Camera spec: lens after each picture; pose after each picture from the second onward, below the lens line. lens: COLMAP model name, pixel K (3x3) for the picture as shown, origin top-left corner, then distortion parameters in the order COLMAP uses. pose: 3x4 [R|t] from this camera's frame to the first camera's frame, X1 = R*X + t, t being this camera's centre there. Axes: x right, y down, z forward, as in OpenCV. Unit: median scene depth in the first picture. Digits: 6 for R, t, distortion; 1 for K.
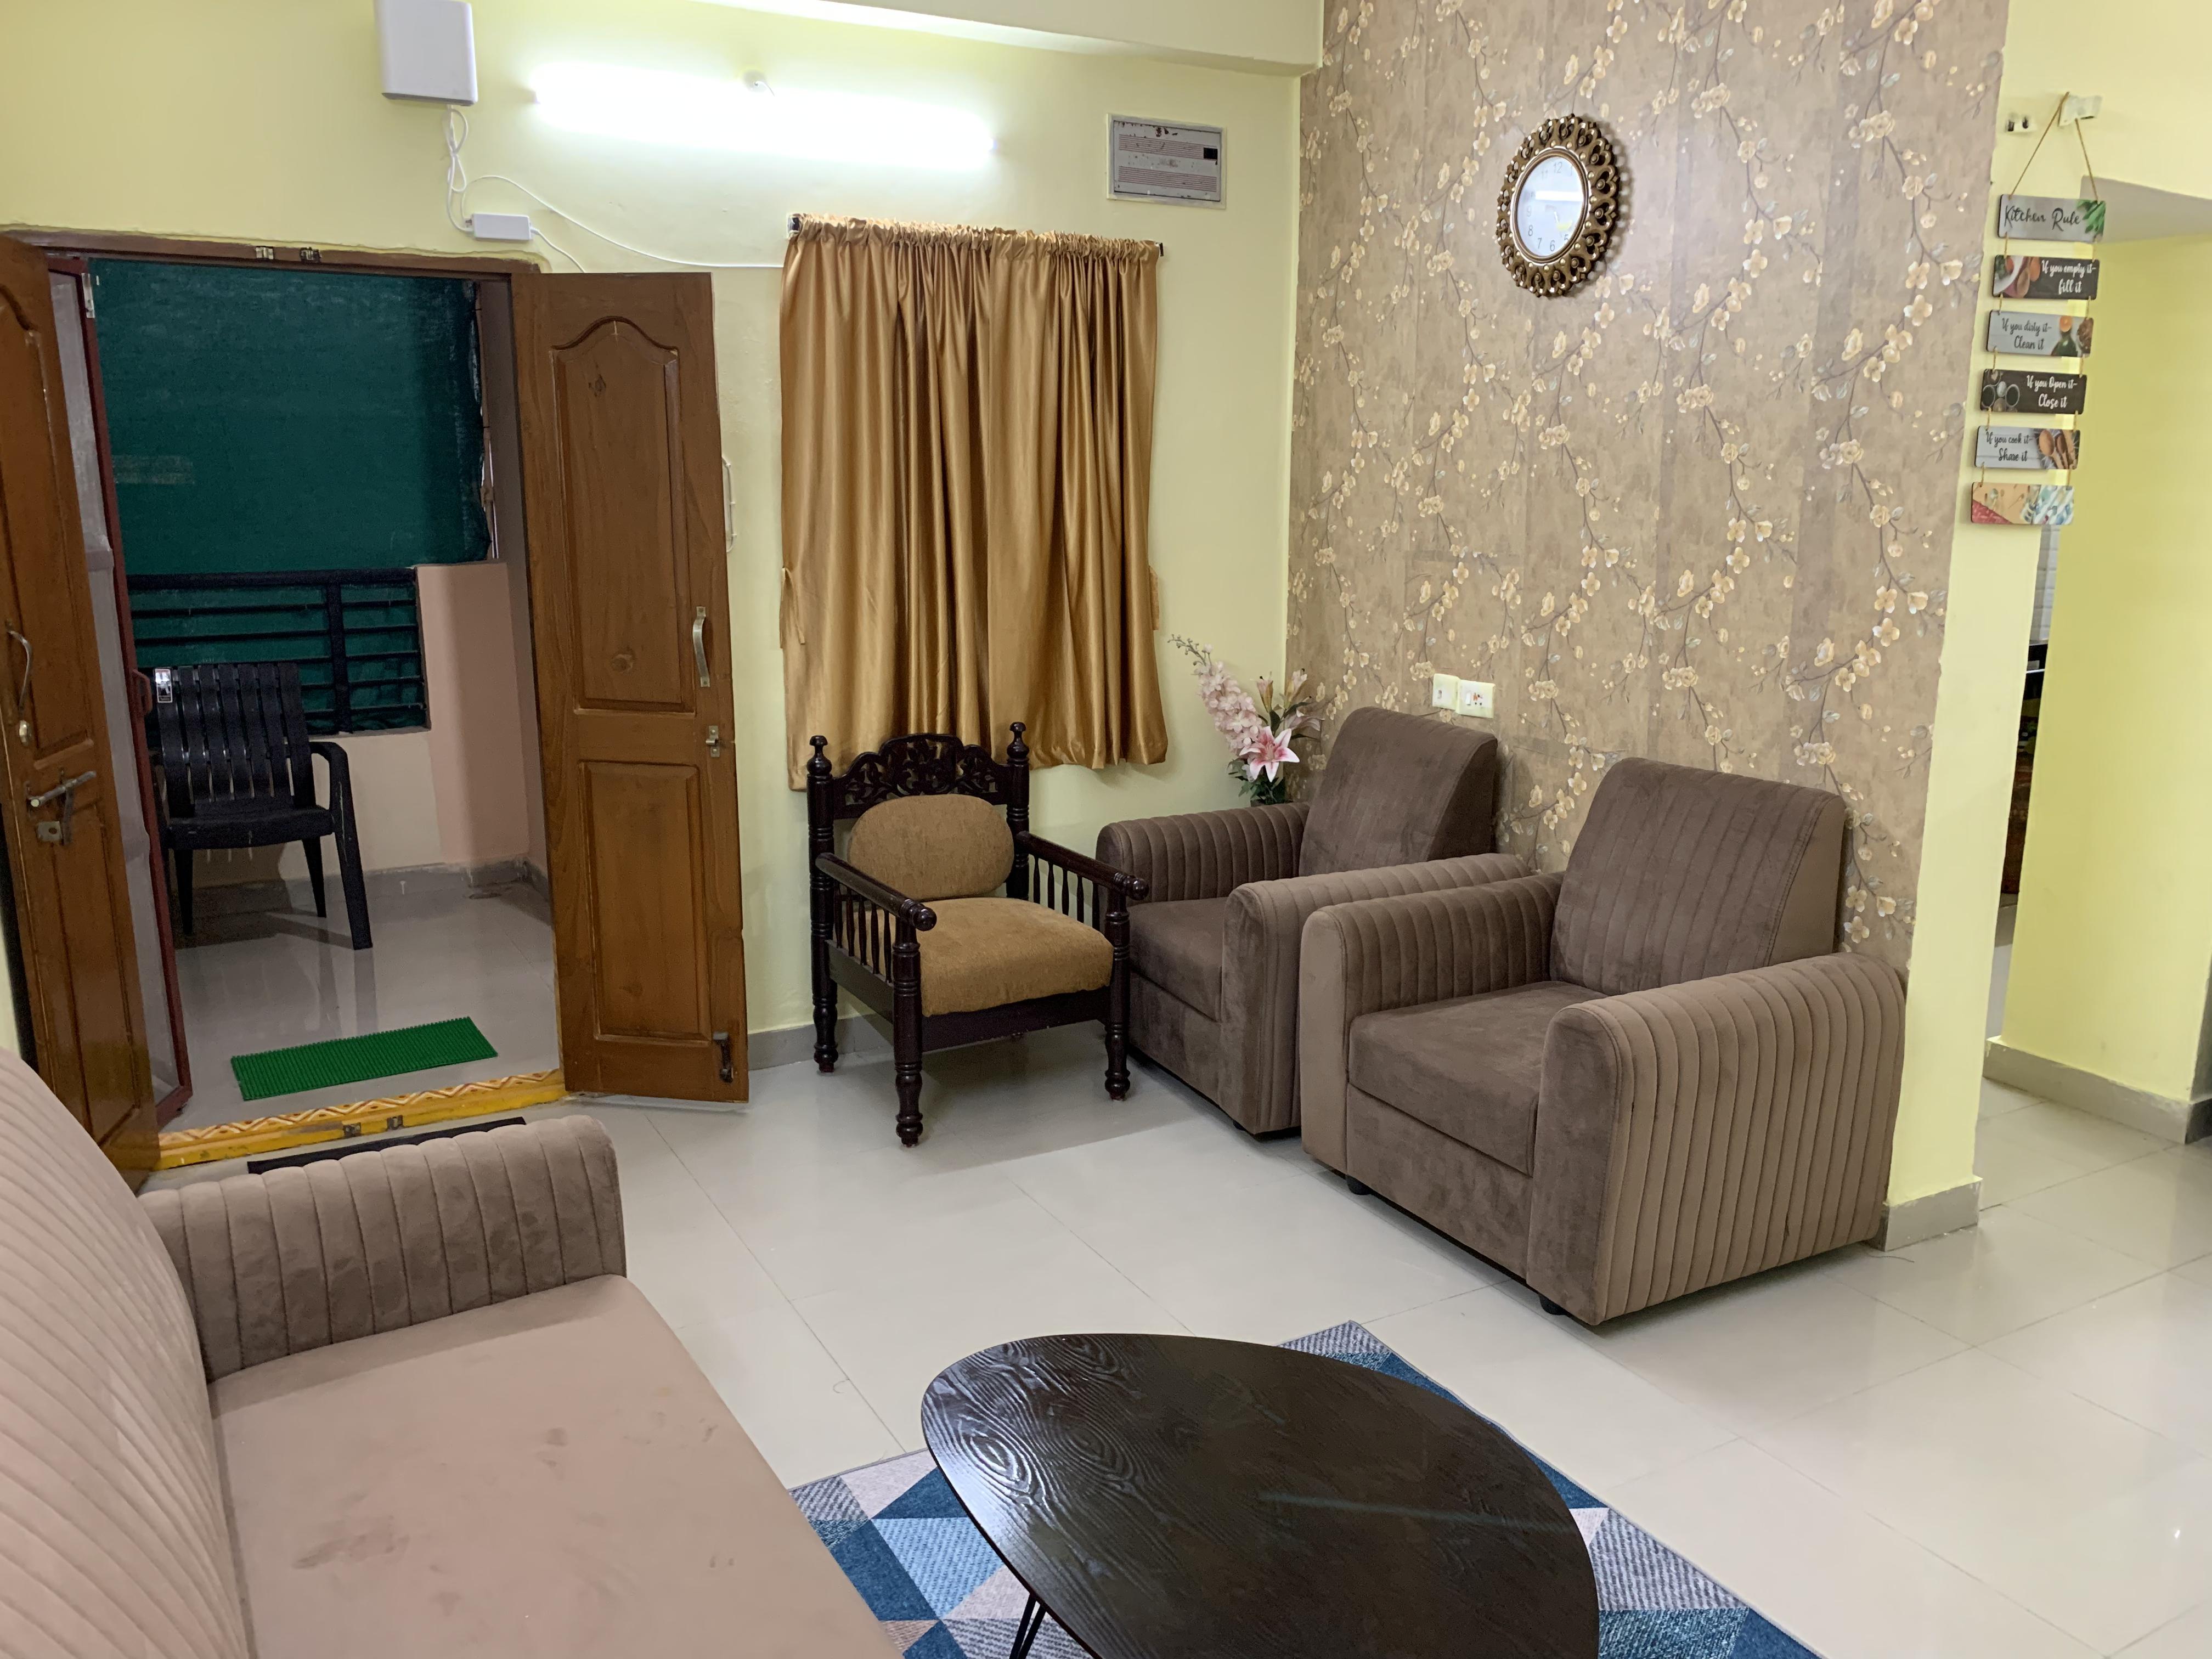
lens RADIAL K [[1651.6, 0, 1106.0], [0, 1651.6, 829.5], [0, 0, 1]] dist [0.087800, -0.167068]
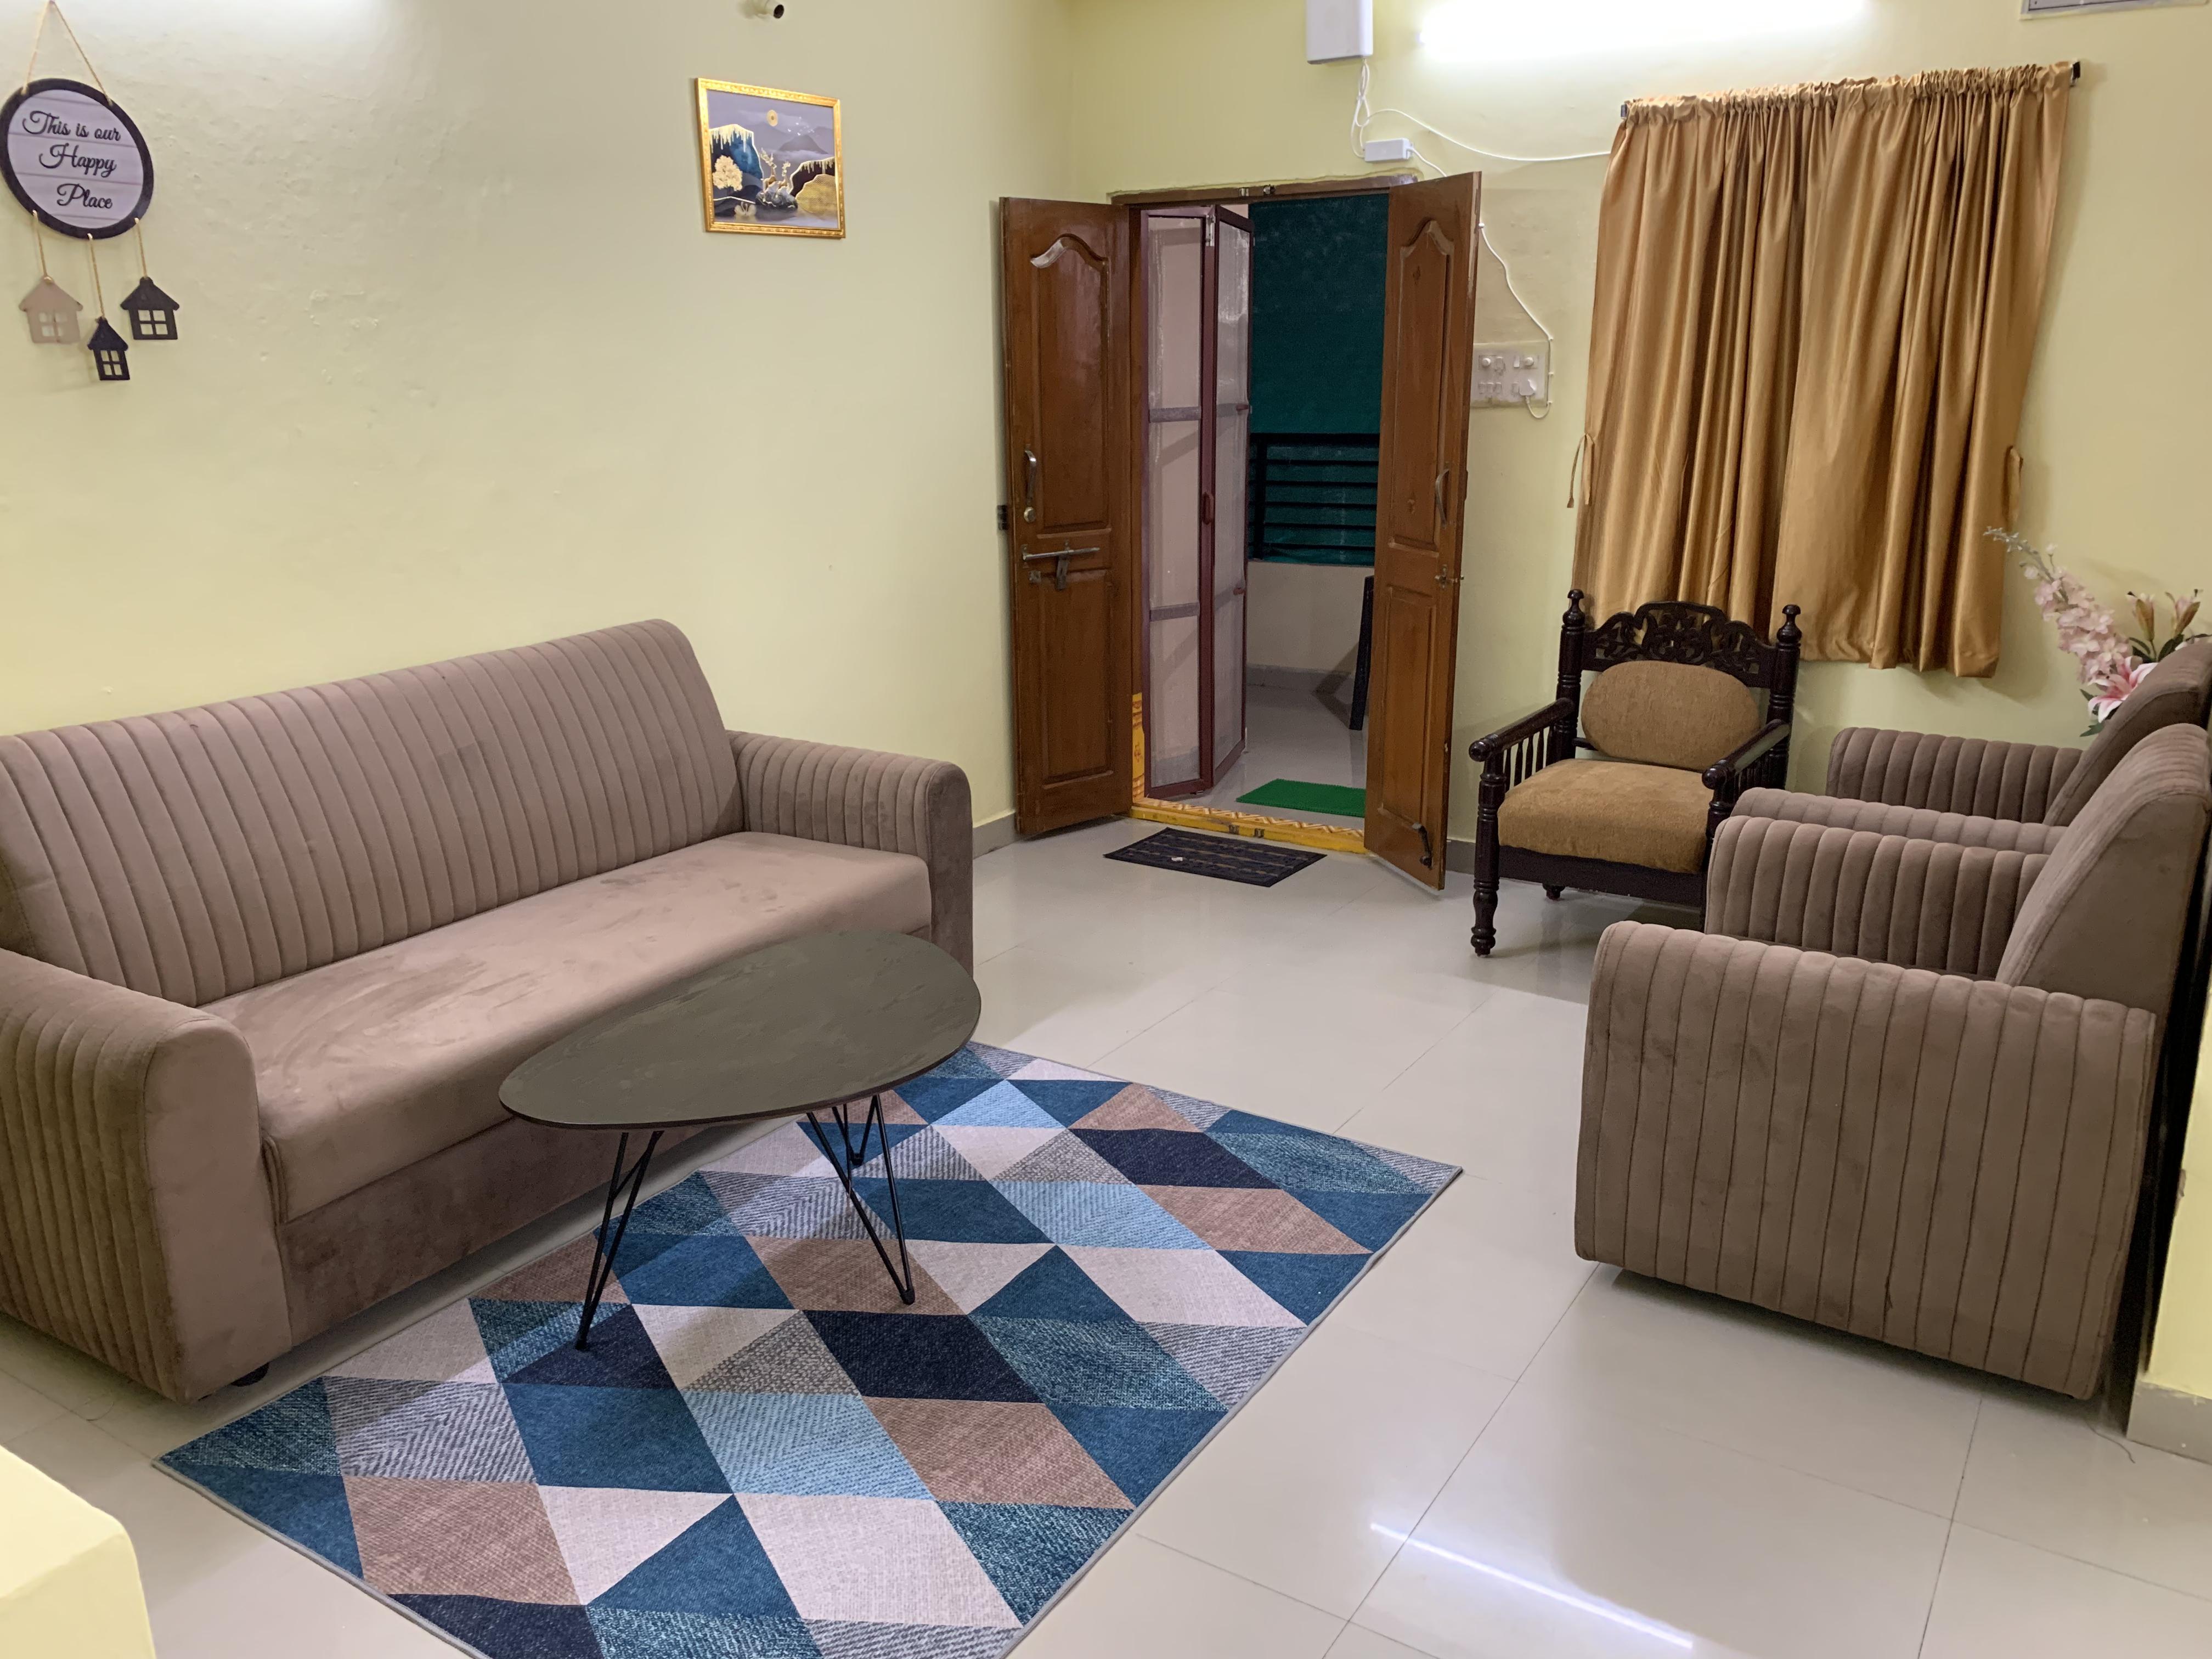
lens RADIAL K [[1687.2, 0, 1106.0], [0, 1687.2, 829.5], [0, 0, 1]] dist [-0.004874, -0.000840]
pose [[0.478743, 0.233953, -0.846210, 0.643805], [-0.168789, 0.970388, 0.172793, -0.042531], [0.861577, 0.060107, 0.504055, 0.182626]]
